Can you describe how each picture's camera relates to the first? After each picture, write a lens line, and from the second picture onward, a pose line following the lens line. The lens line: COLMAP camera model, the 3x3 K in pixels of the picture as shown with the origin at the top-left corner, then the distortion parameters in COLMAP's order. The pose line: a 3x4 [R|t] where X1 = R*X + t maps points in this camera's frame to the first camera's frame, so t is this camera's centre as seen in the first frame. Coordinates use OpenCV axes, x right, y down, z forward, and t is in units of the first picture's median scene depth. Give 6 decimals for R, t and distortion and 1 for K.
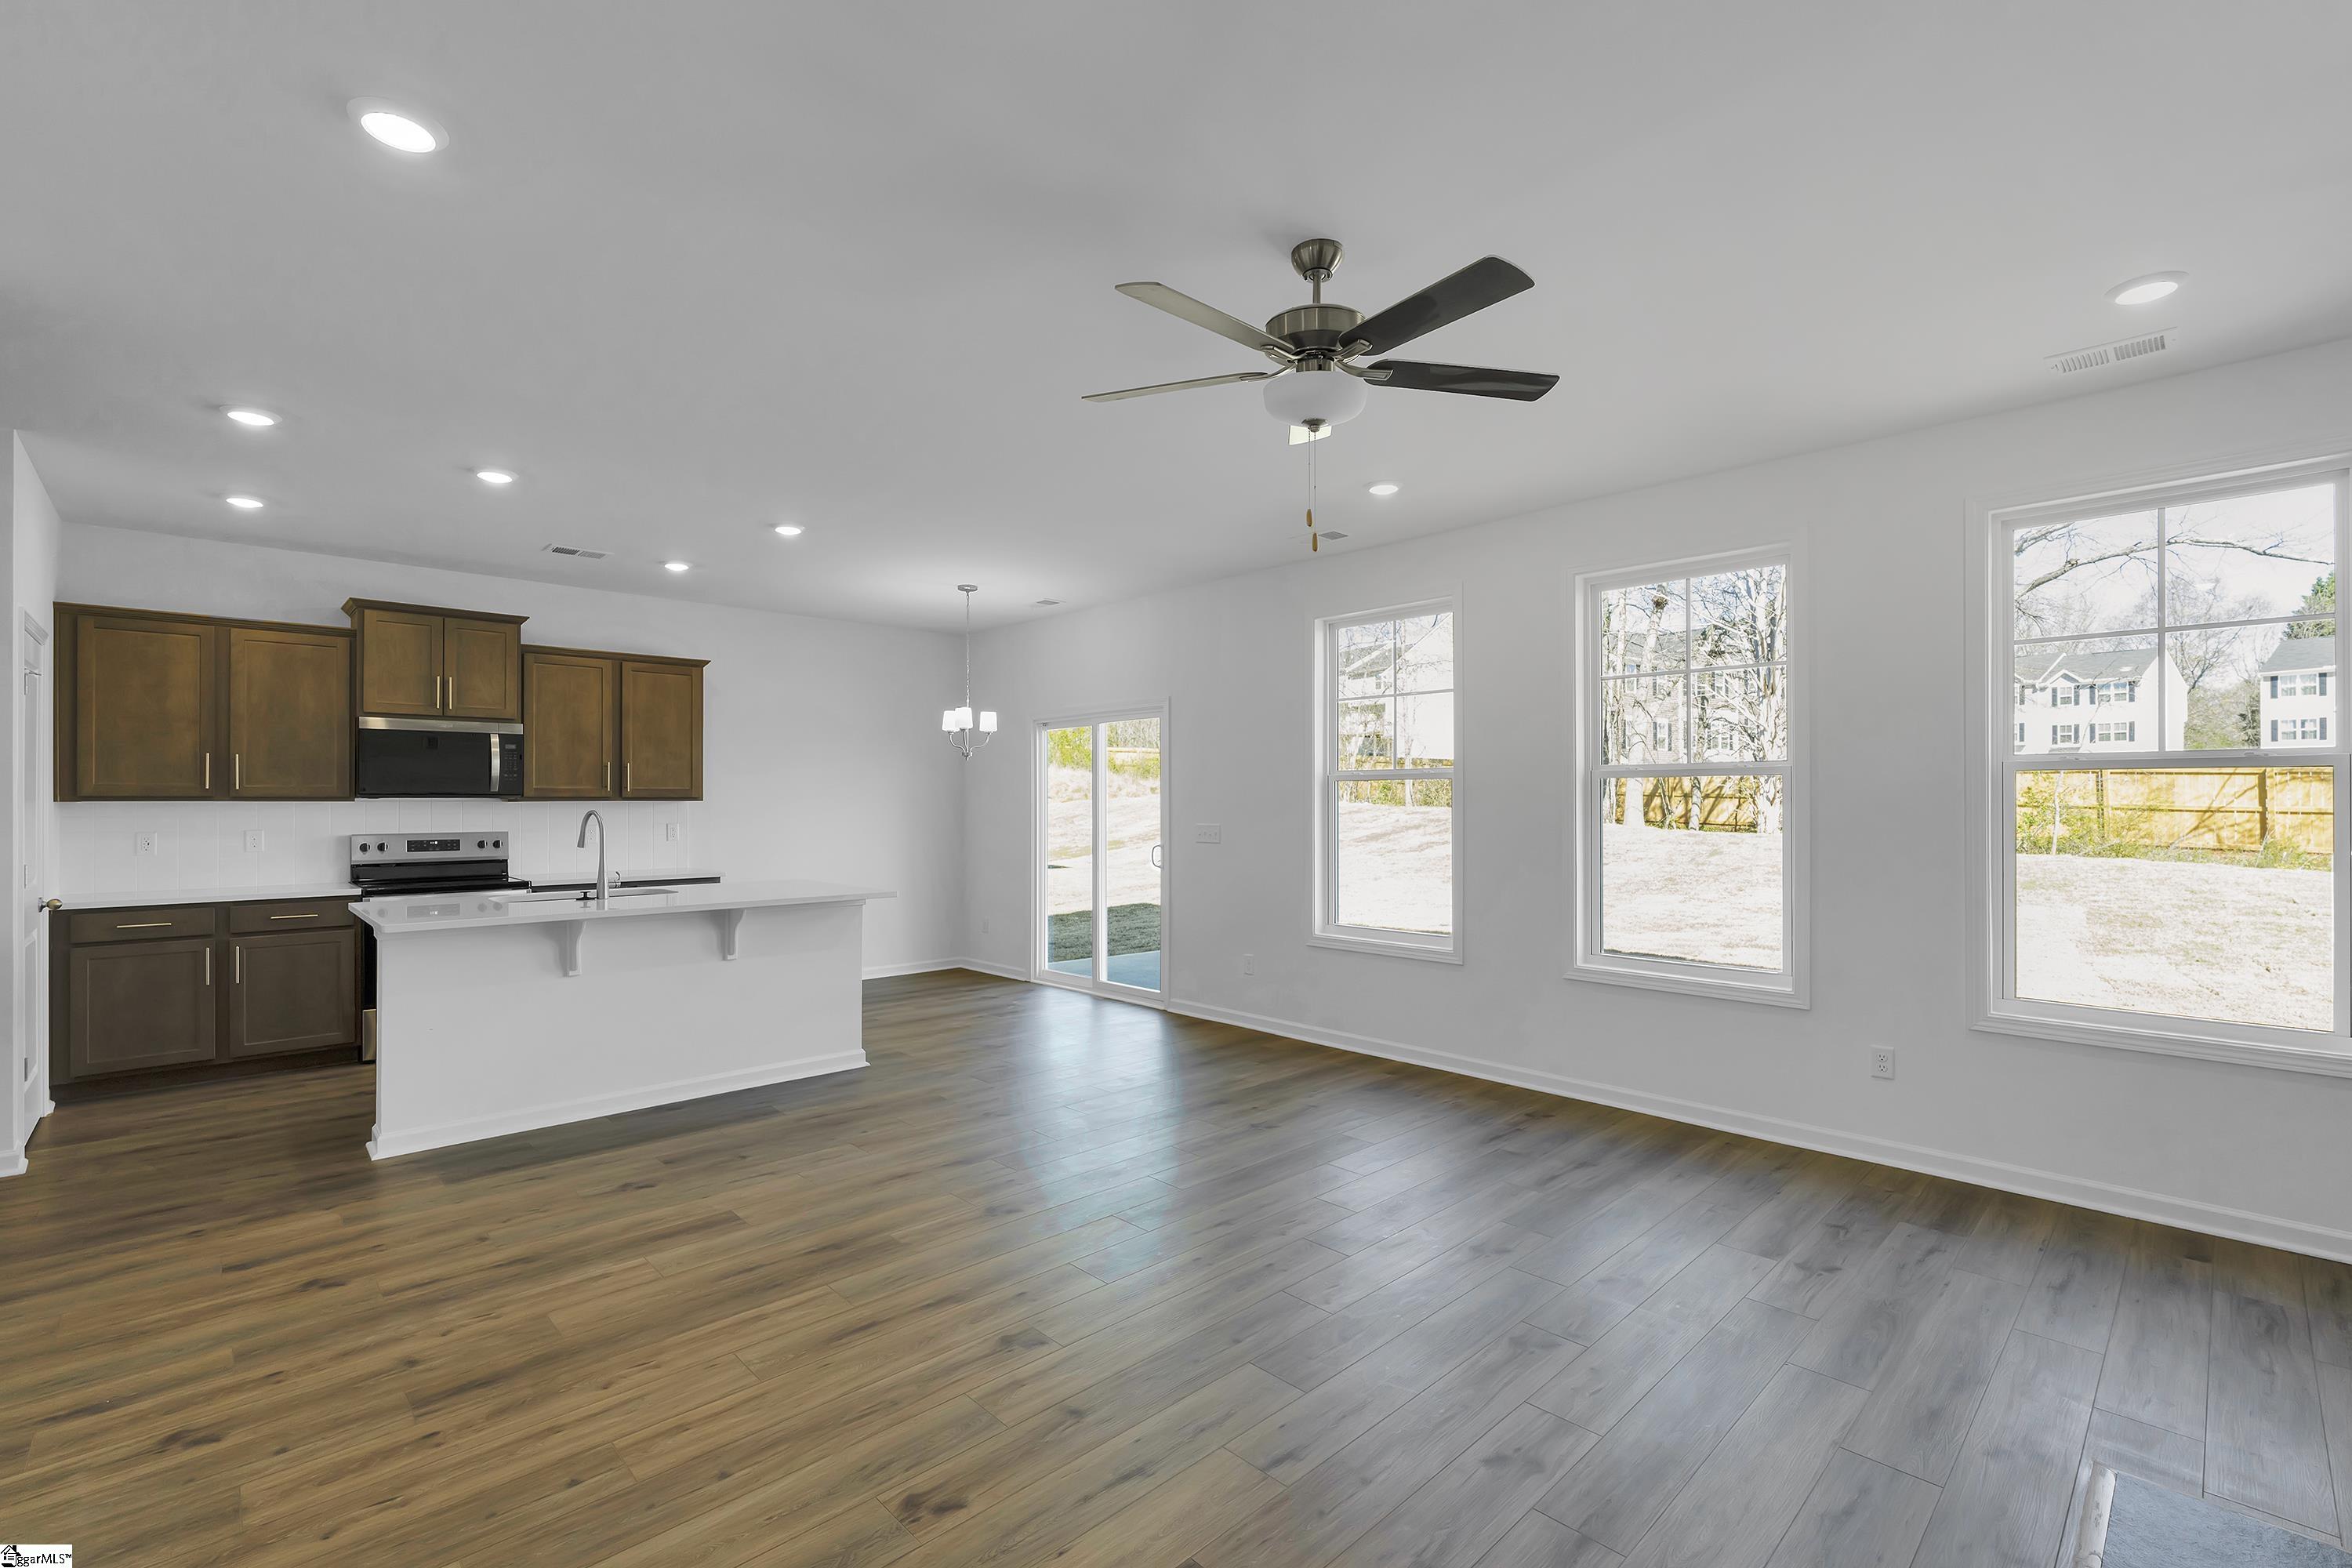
lens RADIAL K [[1025.1, 0, 1172.5], [0, 1025.1, 794.3], [0, 0, 1]] dist [-0.003442, -0.000858]
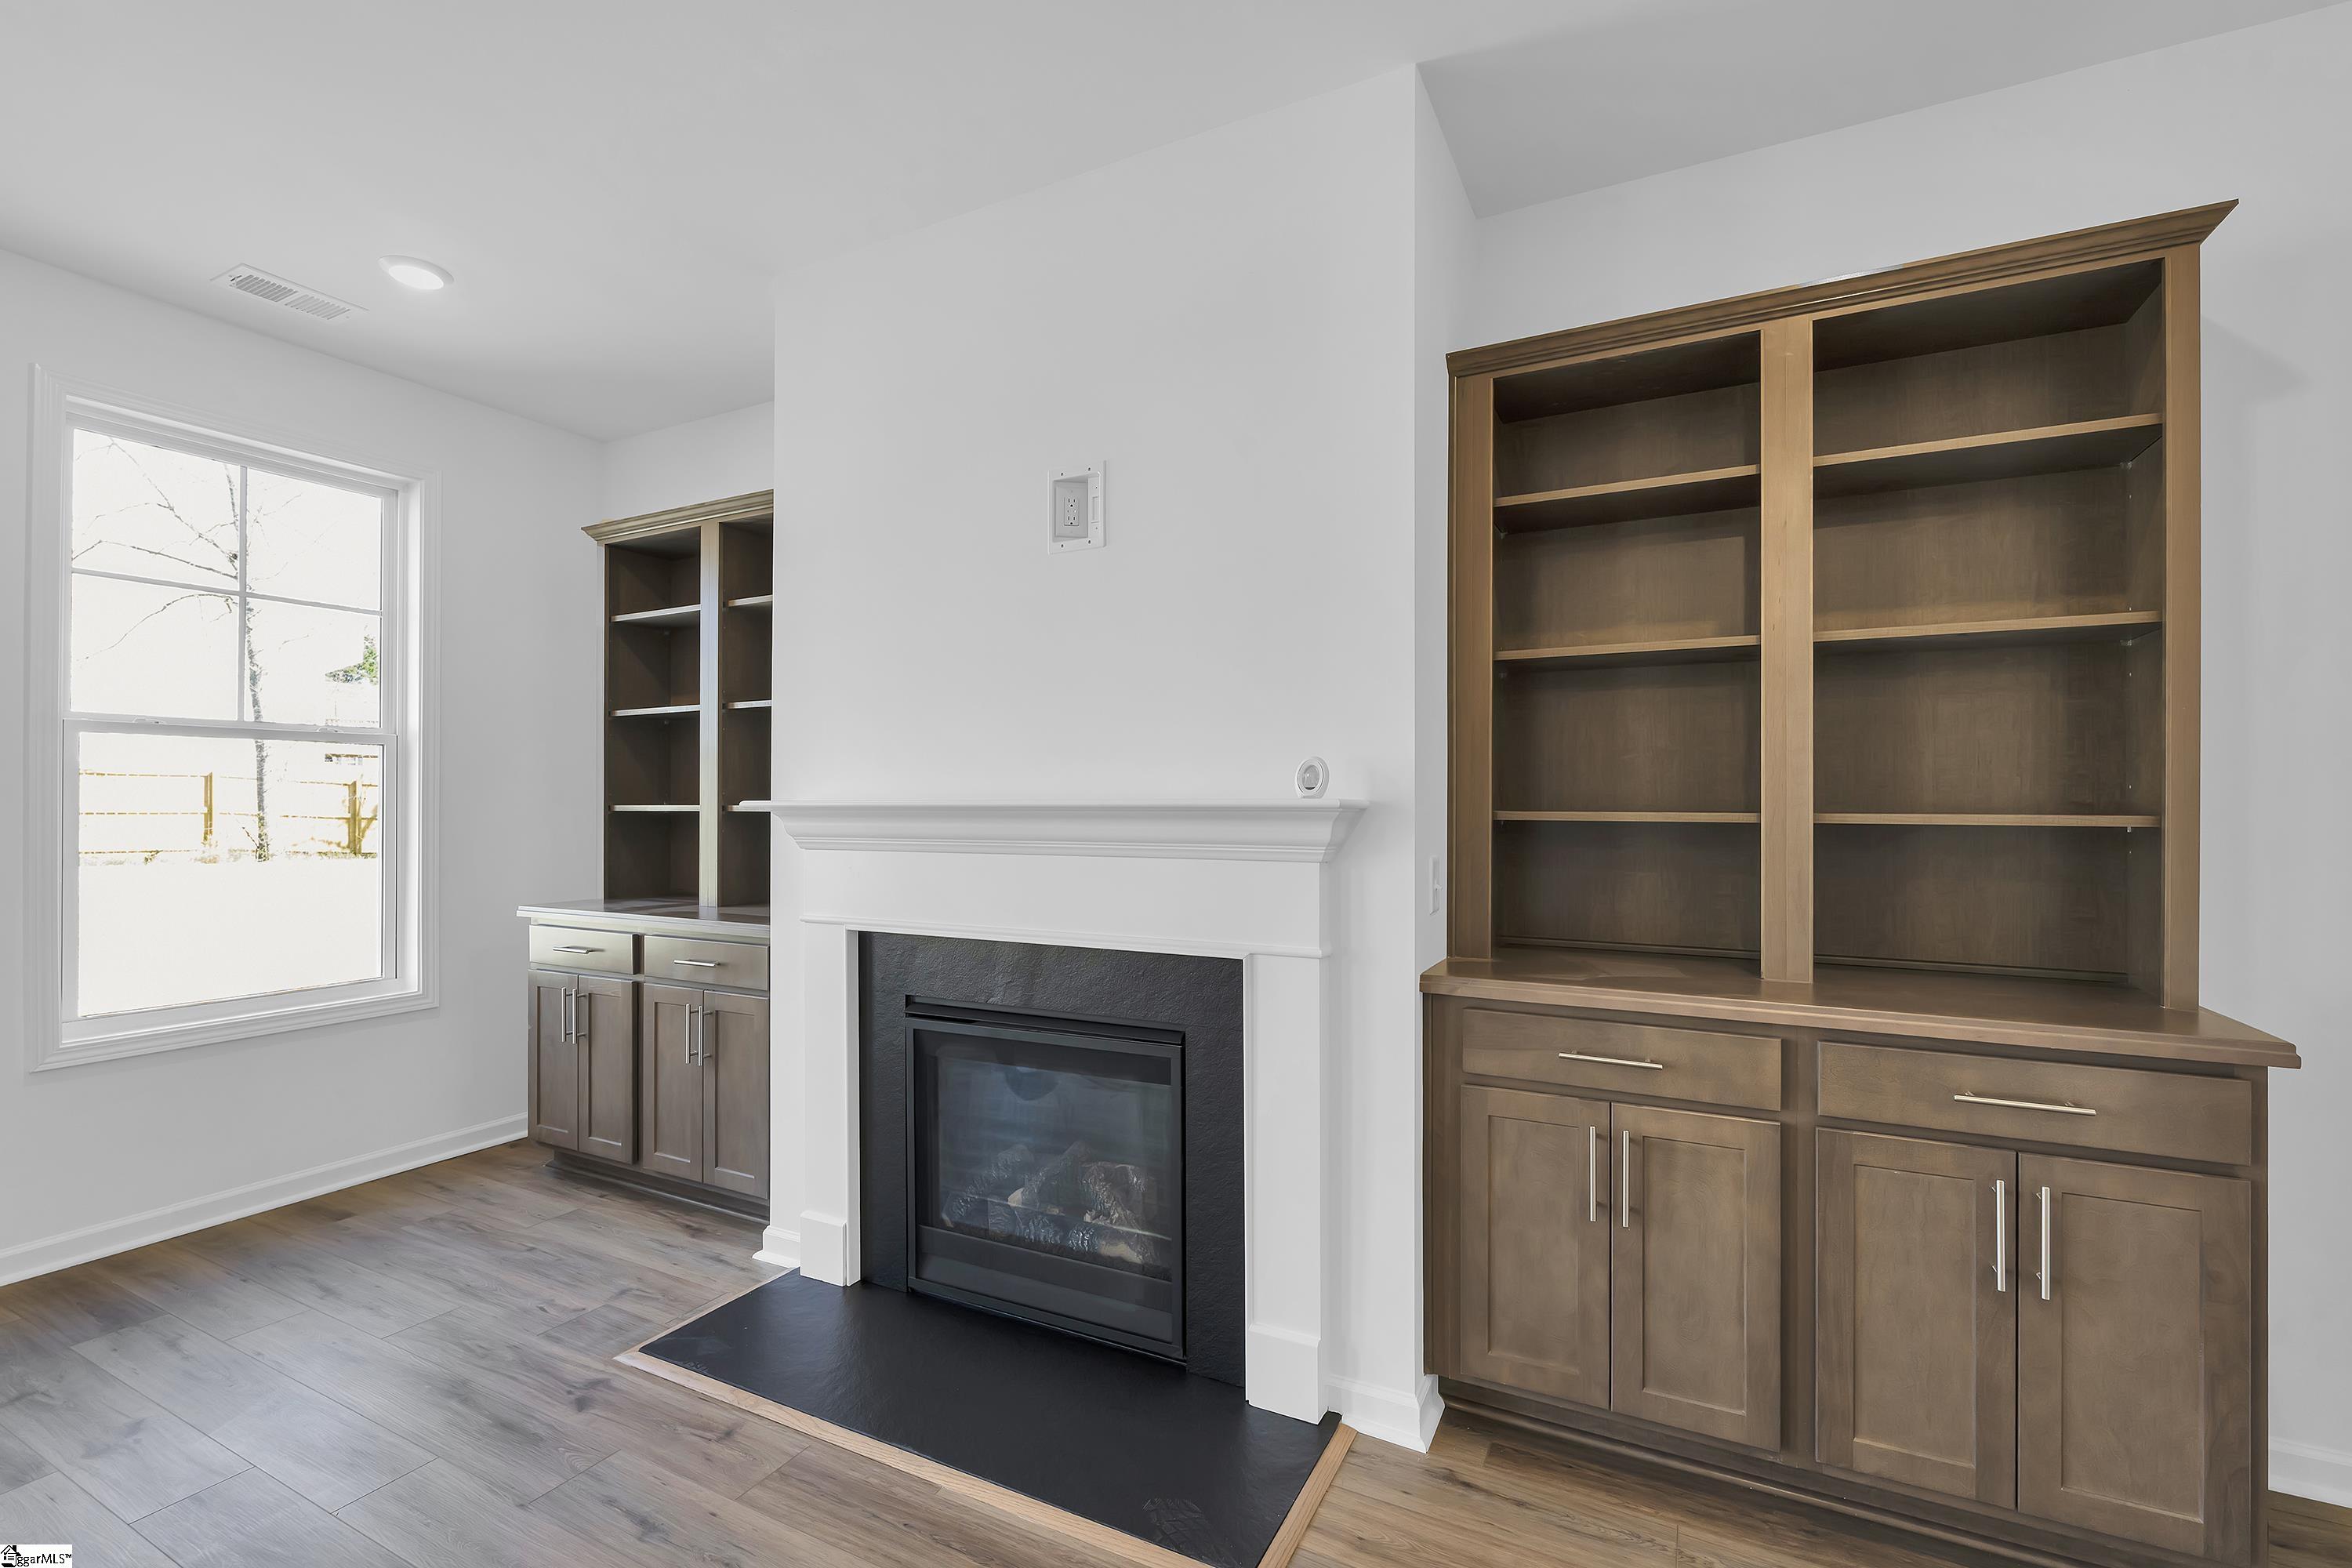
lens RADIAL K [[1025.1, 0, 1172.5], [0, 1025.1, 794.3], [0, 0, 1]] dist [-0.003442, -0.000858]
pose [[-0.326144, 0.005830, 0.945302, -0.201169], [-0.006816, 0.999940, -0.008519, 0.026702], [-0.945295, -0.009221, -0.326085, 0.454401]]
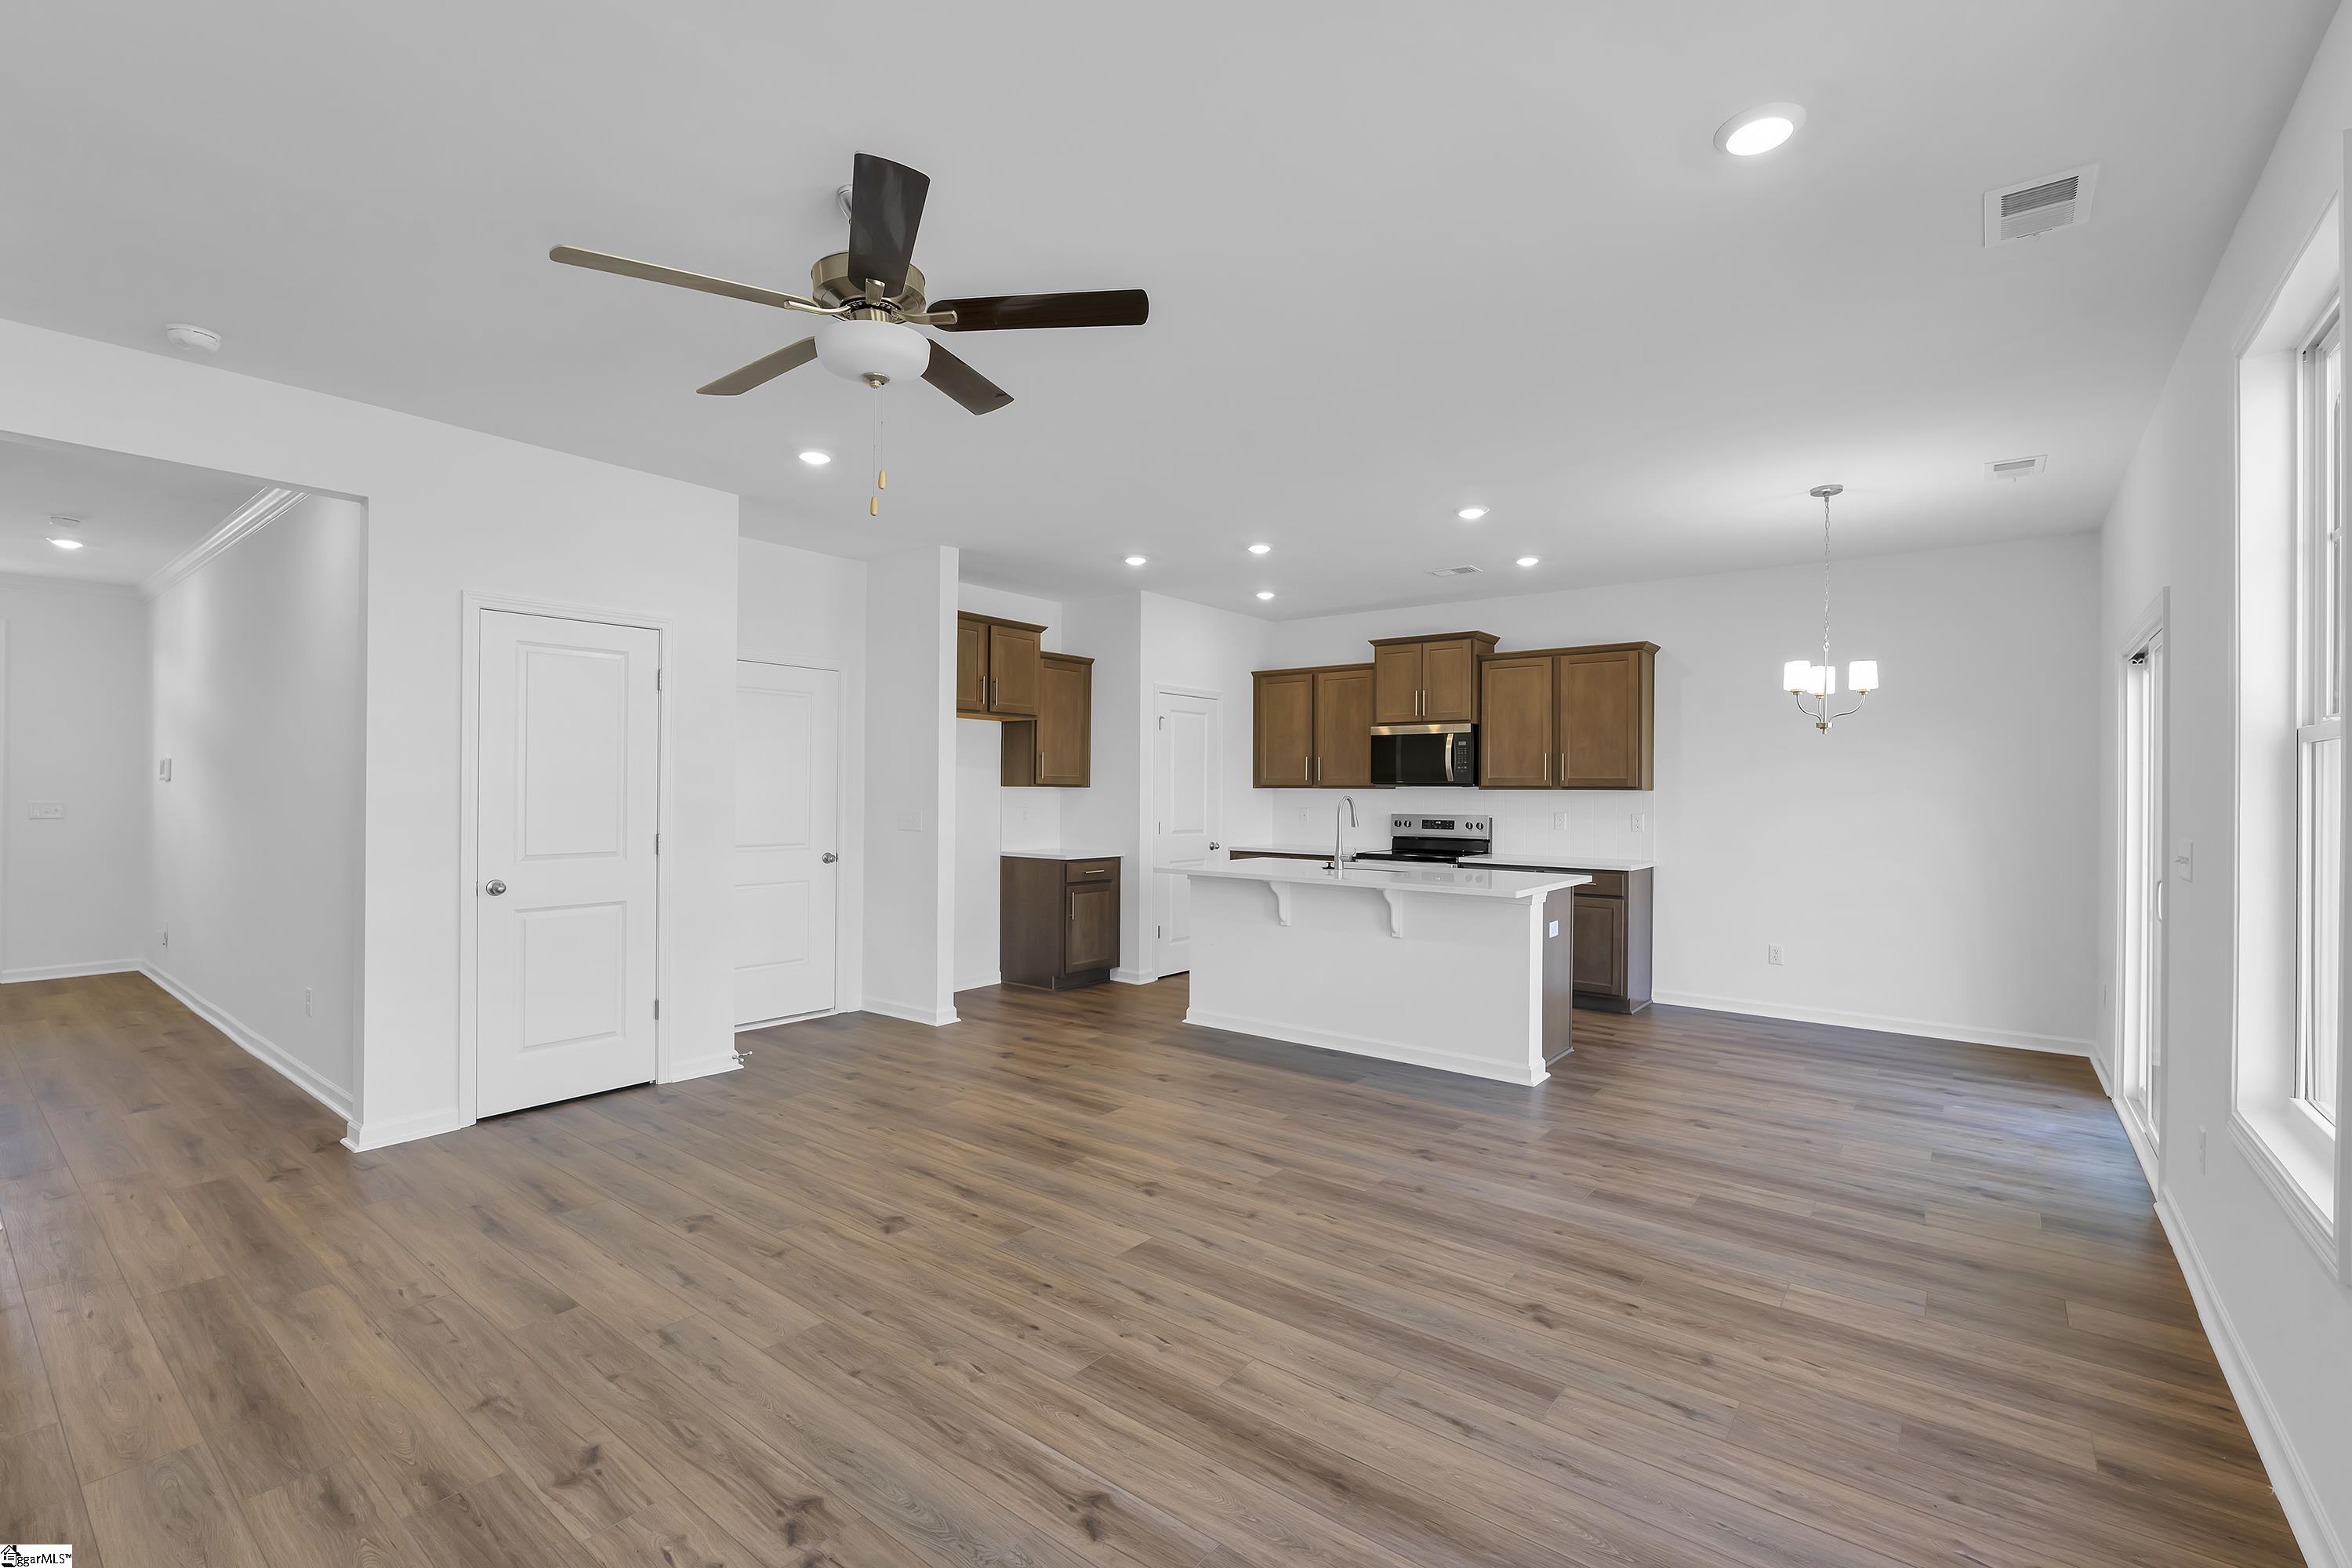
lens RADIAL K [[1030.9, 0, 1171.1], [0, 1030.9, 783.6], [0, 0, 1]] dist [-0.006374, -0.000289]
pose [[0.140795, -0.003667, -0.990032, 0.788218], [-0.000558, 0.999993, -0.003784, 0.007598], [0.990039, 0.001086, 0.140791, 0.812304]]
